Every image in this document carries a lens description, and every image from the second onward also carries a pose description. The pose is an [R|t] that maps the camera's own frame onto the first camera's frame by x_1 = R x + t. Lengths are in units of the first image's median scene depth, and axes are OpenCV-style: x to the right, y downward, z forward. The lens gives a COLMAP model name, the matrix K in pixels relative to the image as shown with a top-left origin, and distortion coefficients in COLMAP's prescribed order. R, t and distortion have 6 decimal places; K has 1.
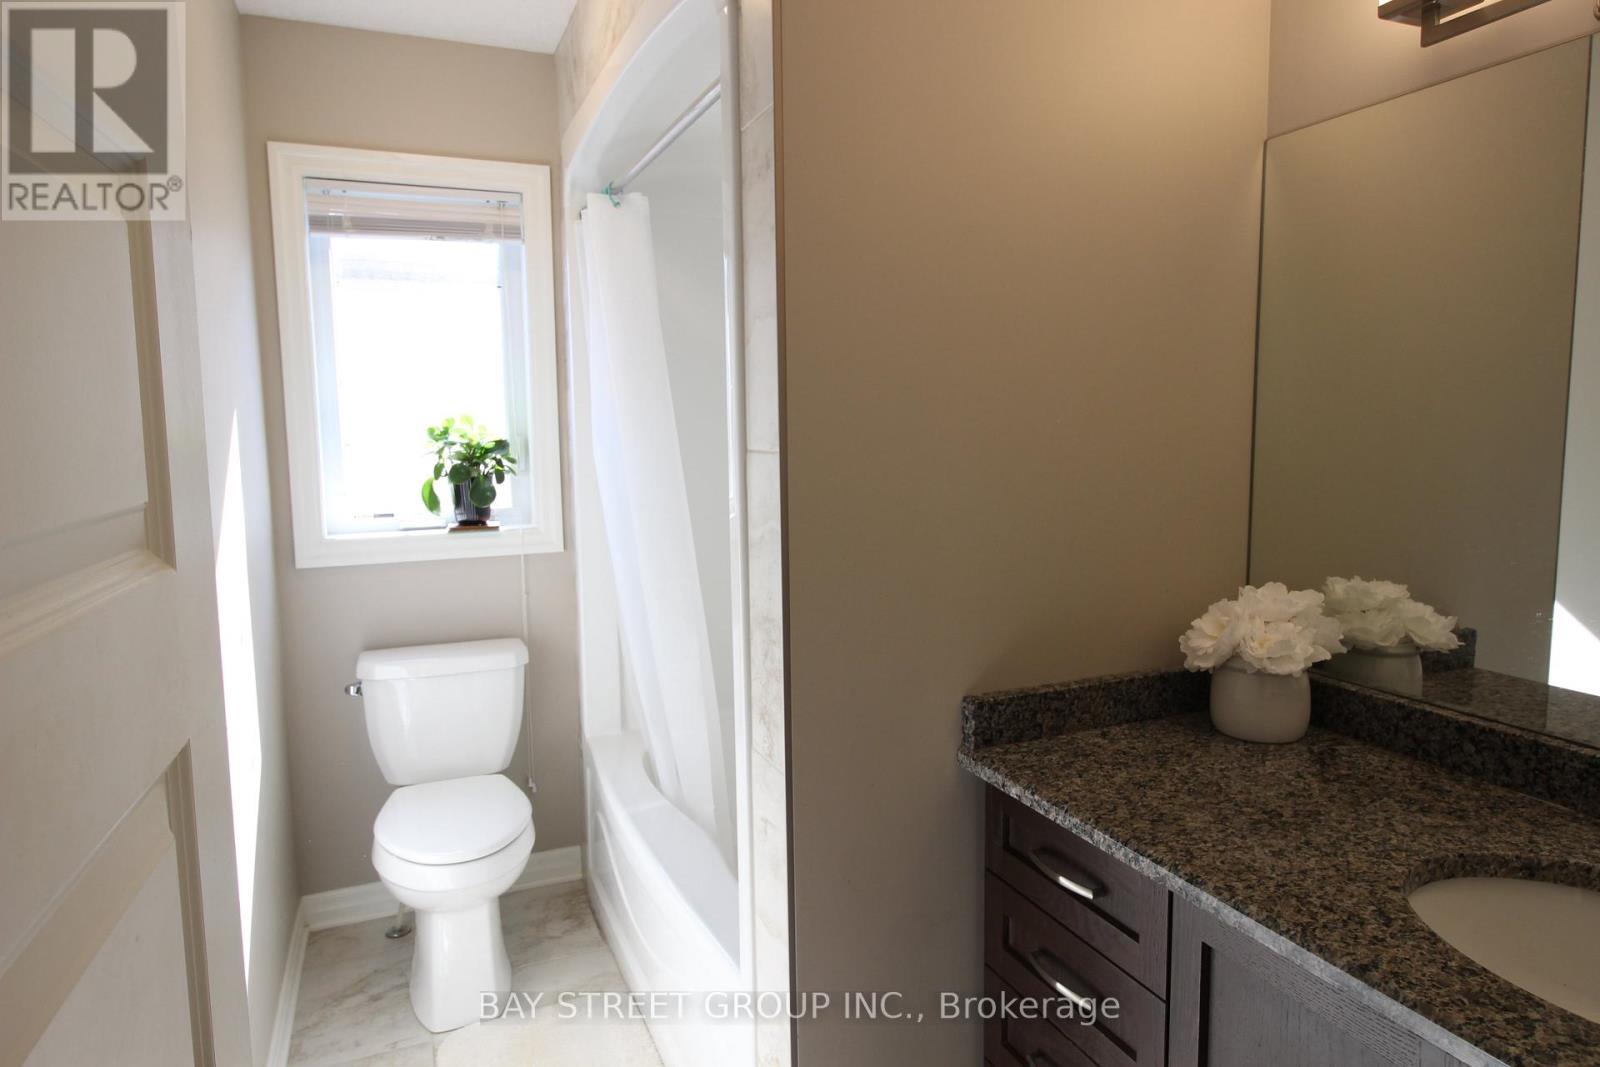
lens RADIAL K [[990.5, 0, 804.5], [0, 990.5, 532.8], [0, 0, 1]] dist [0.007731, -0.001331]
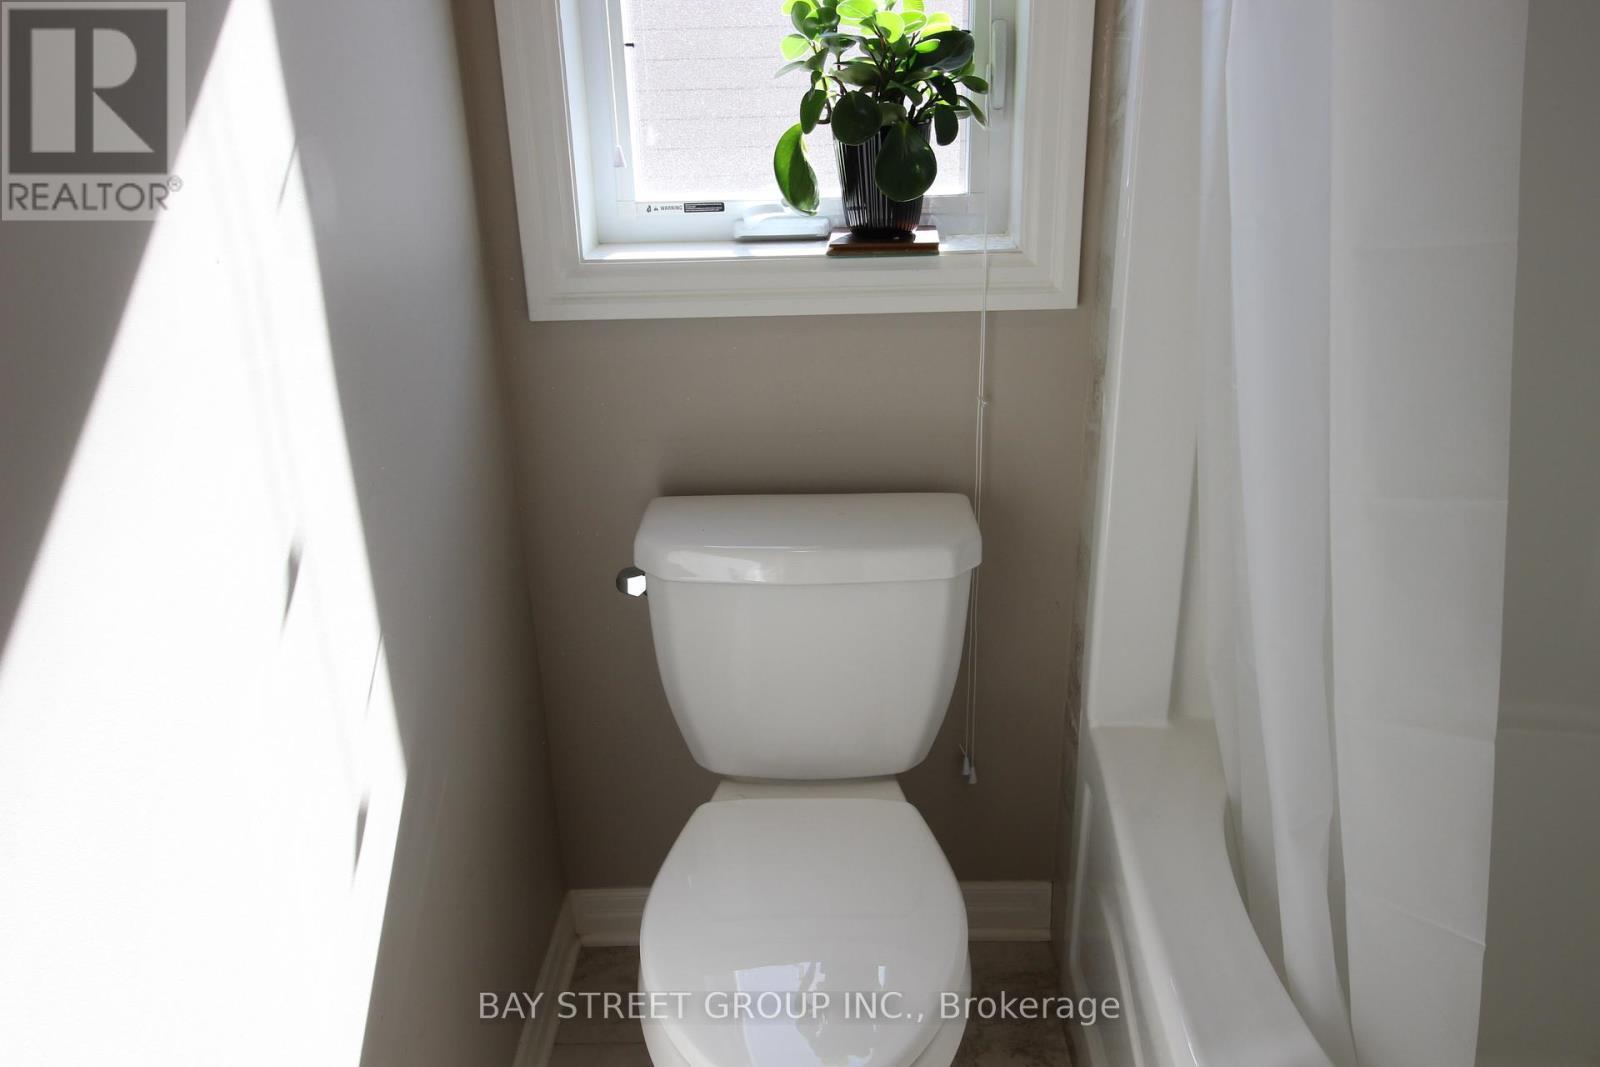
lens RADIAL K [[1250.4, 0, 799.0], [0, 1250.4, 537.5], [0, 0, 1]] dist [0.014720, -0.008238]
pose [[0.919101, 0.142358, -0.367407, -0.145261], [-0.029175, 0.954480, 0.296845, -0.045950], [0.392940, -0.262112, 0.881417, 0.462762]]
